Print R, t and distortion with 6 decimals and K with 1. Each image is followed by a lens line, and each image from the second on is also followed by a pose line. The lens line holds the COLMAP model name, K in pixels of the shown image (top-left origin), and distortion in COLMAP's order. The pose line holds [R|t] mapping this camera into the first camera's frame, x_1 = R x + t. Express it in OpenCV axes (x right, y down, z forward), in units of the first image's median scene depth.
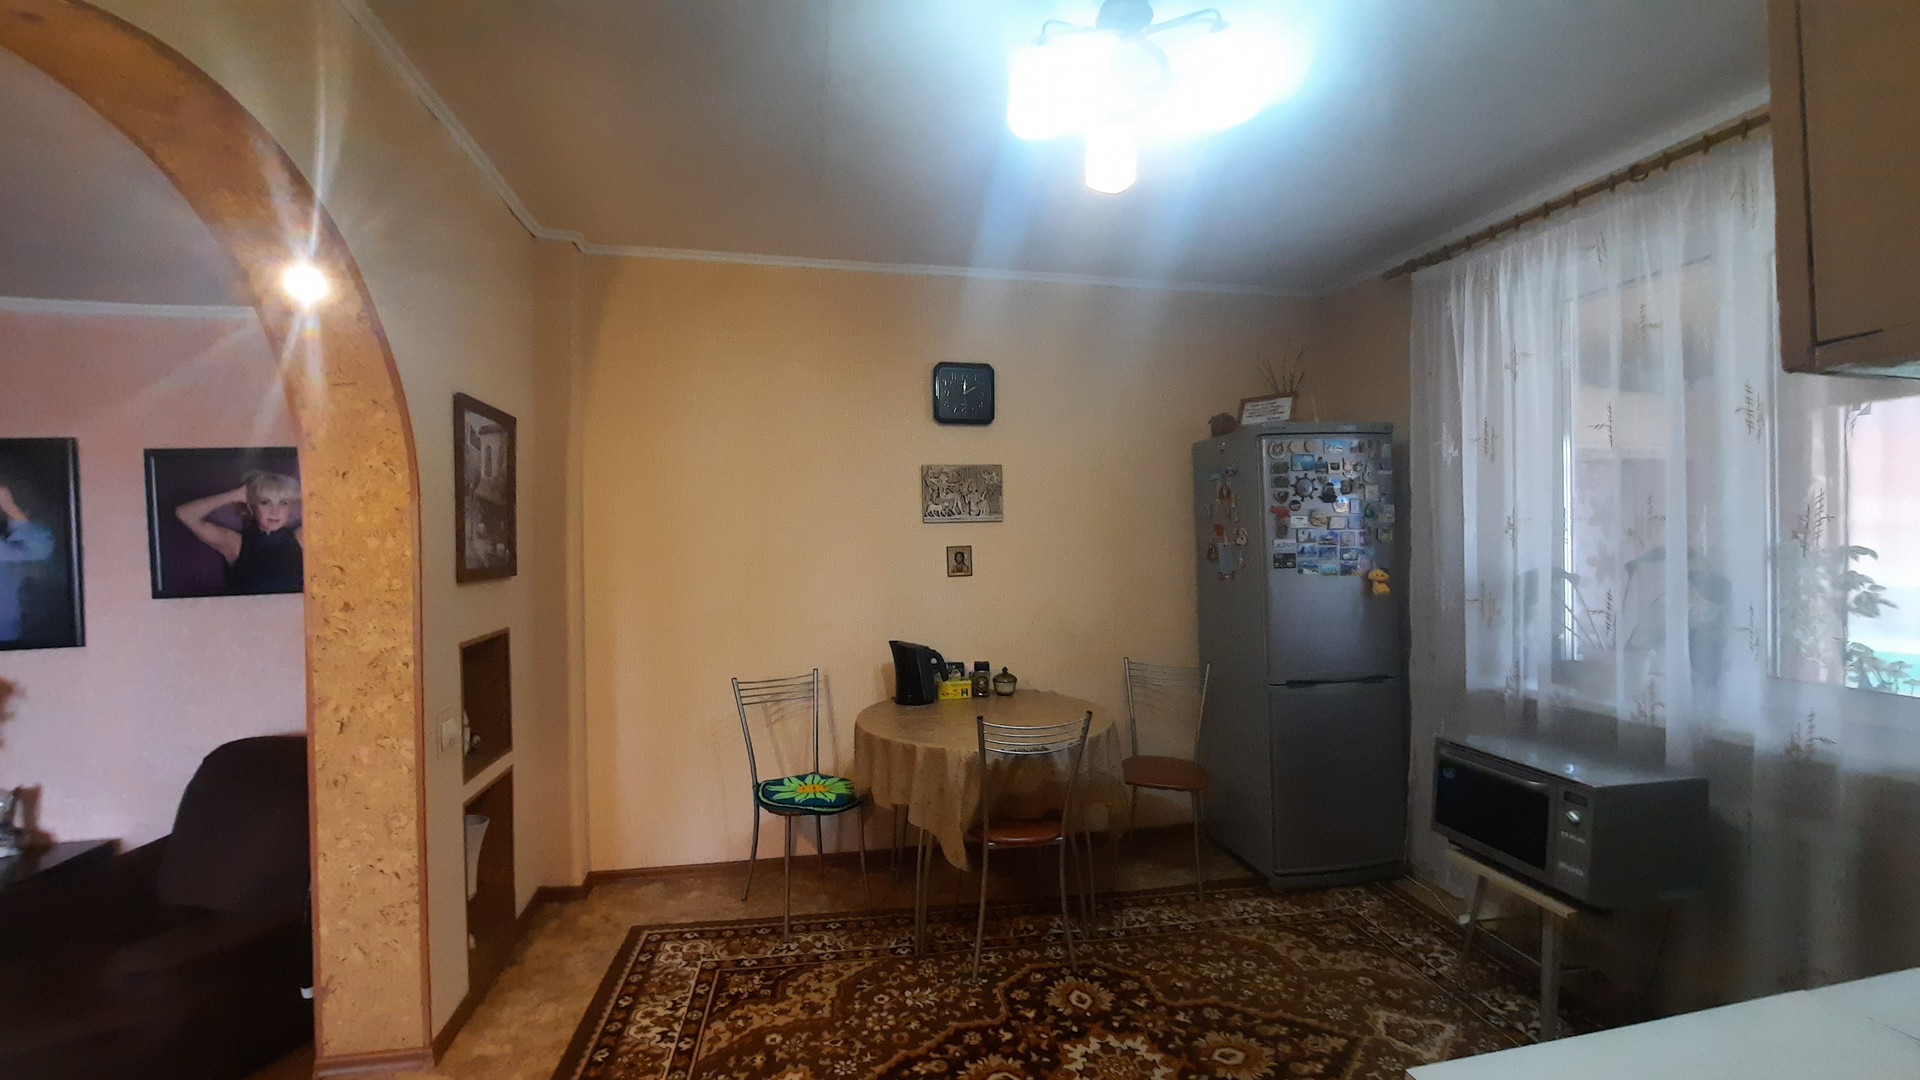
lens RADIAL K [[763.6, 0, 950.6], [0, 763.6, 544.8], [0, 0, 1]] dist [-0.013303, -0.000253]
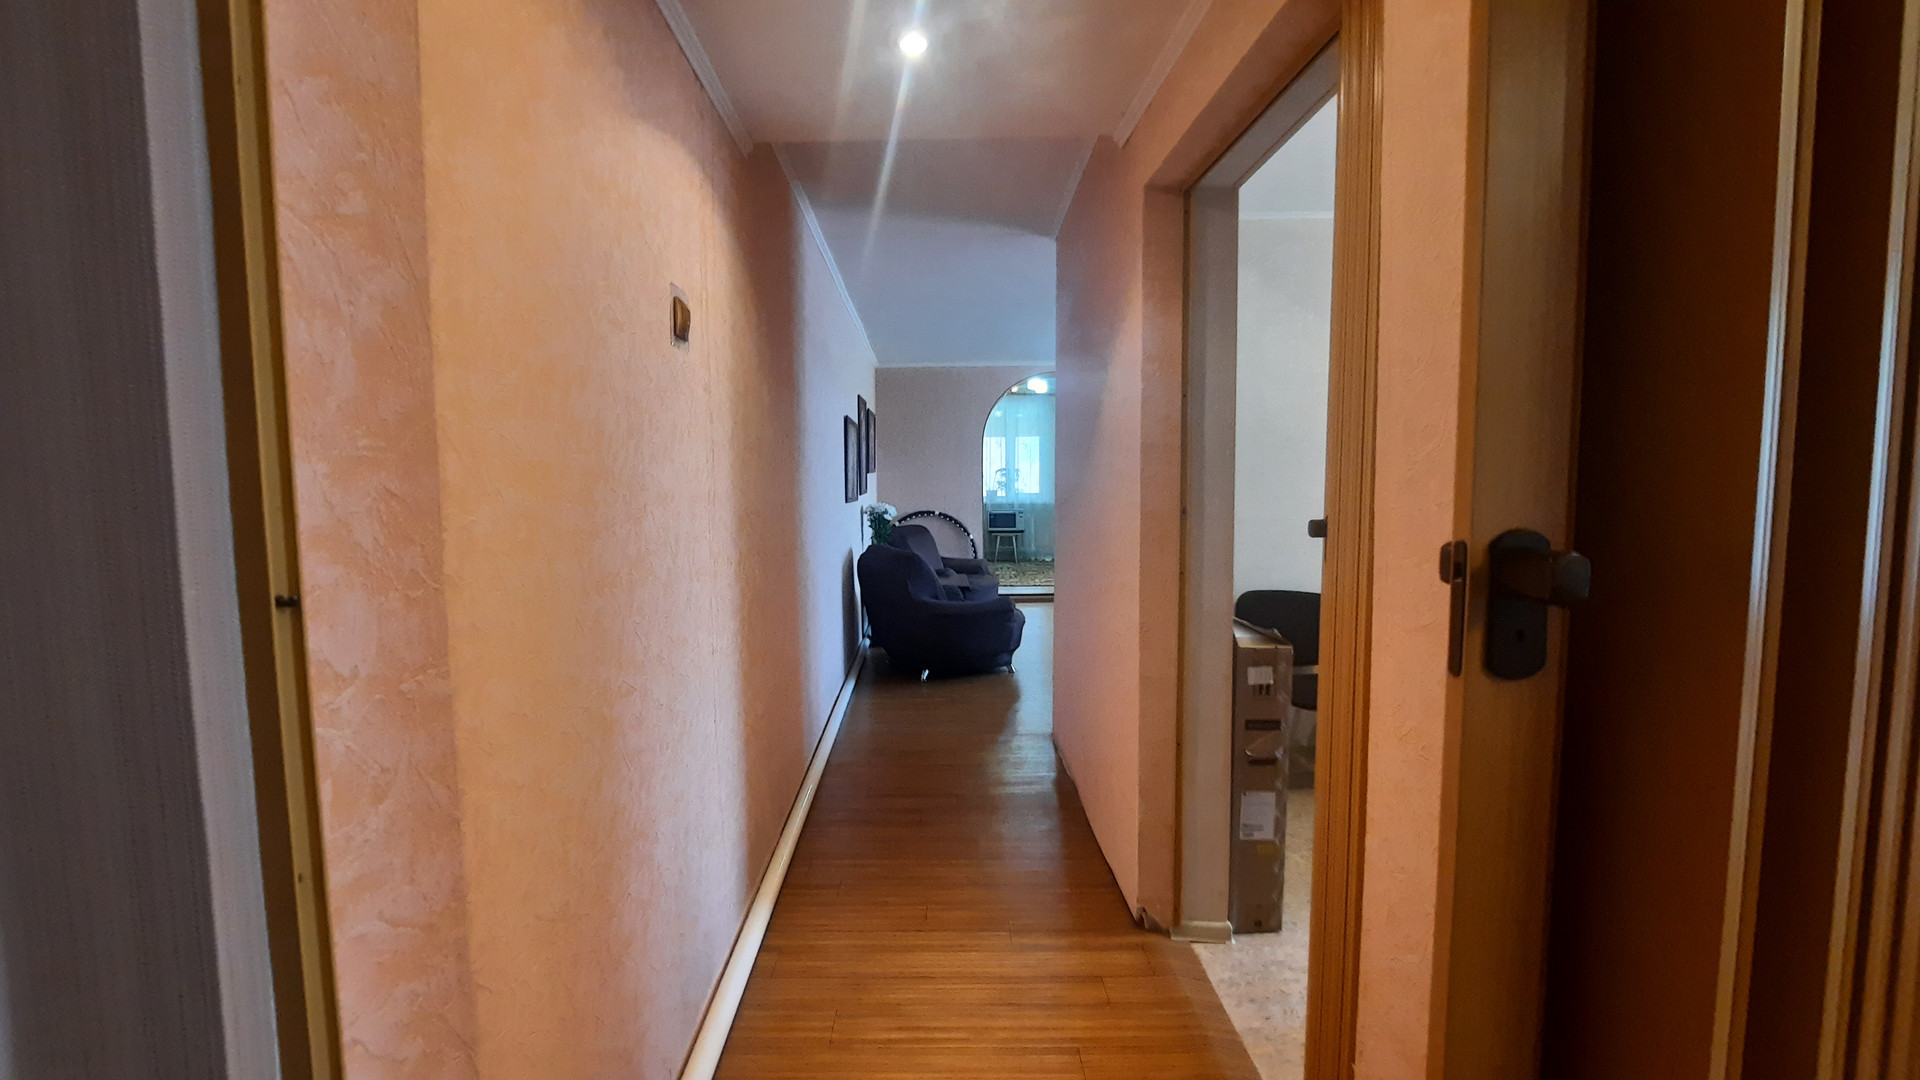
lens RADIAL K [[763.6, 0, 959.9], [0, 763.6, 539.0], [0, 0, 1]] dist [-0.013303, -0.000253]
pose [[0.188392, -0.056695, 0.980456, -3.640591], [0.010918, 0.998392, 0.055634, 0.165386], [-0.982033, 0.000224, 0.188708, 0.289776]]
